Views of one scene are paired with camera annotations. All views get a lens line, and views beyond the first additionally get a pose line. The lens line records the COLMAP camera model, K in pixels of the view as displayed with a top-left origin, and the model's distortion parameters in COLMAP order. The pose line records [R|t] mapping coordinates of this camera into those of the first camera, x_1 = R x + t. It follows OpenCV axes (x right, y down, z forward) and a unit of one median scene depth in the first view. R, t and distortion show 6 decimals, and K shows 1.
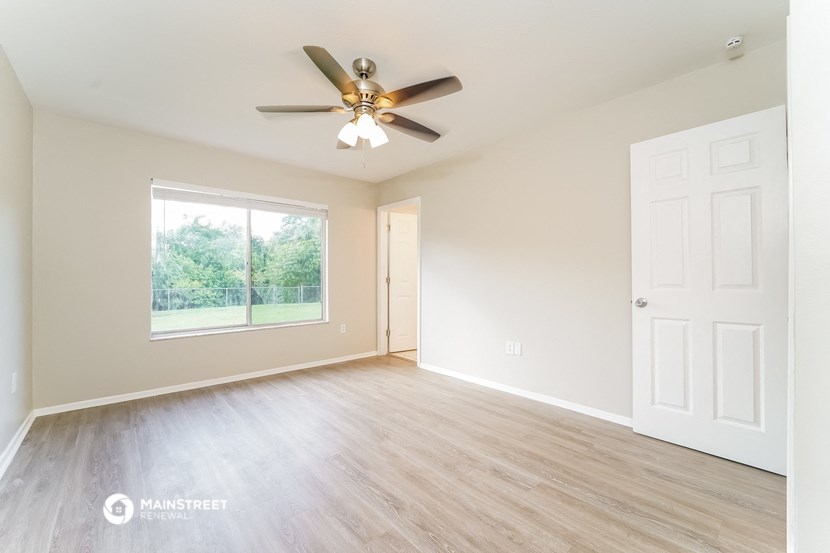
lens RADIAL K [[340.8, 0, 418.5], [0, 340.8, 276.3], [0, 0, 1]] dist [-0.003302, -0.000170]
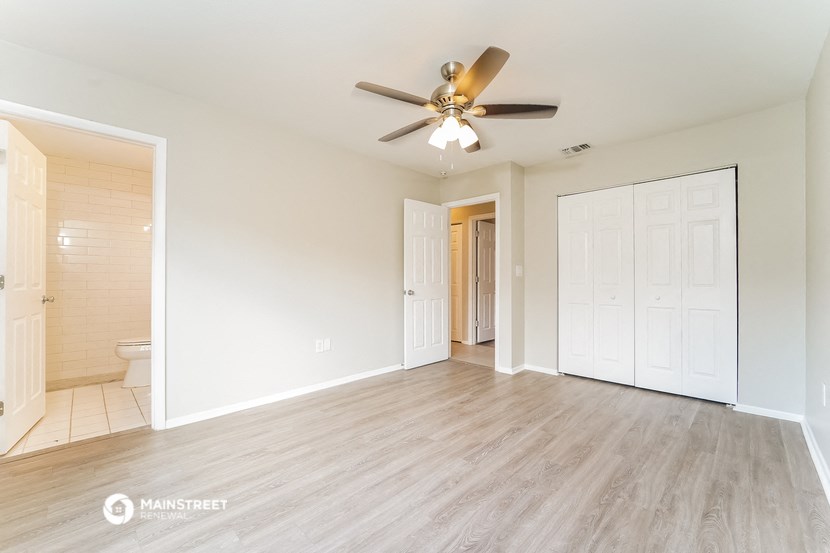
lens RADIAL K [[340.8, 0, 418.5], [0, 340.8, 276.3], [0, 0, 1]] dist [-0.003302, -0.000170]
pose [[-0.062982, 0.010211, 0.997962, -1.055015], [-0.008483, 0.999906, -0.010766, 0.013250], [-0.997979, -0.009144, -0.062889, 1.049503]]
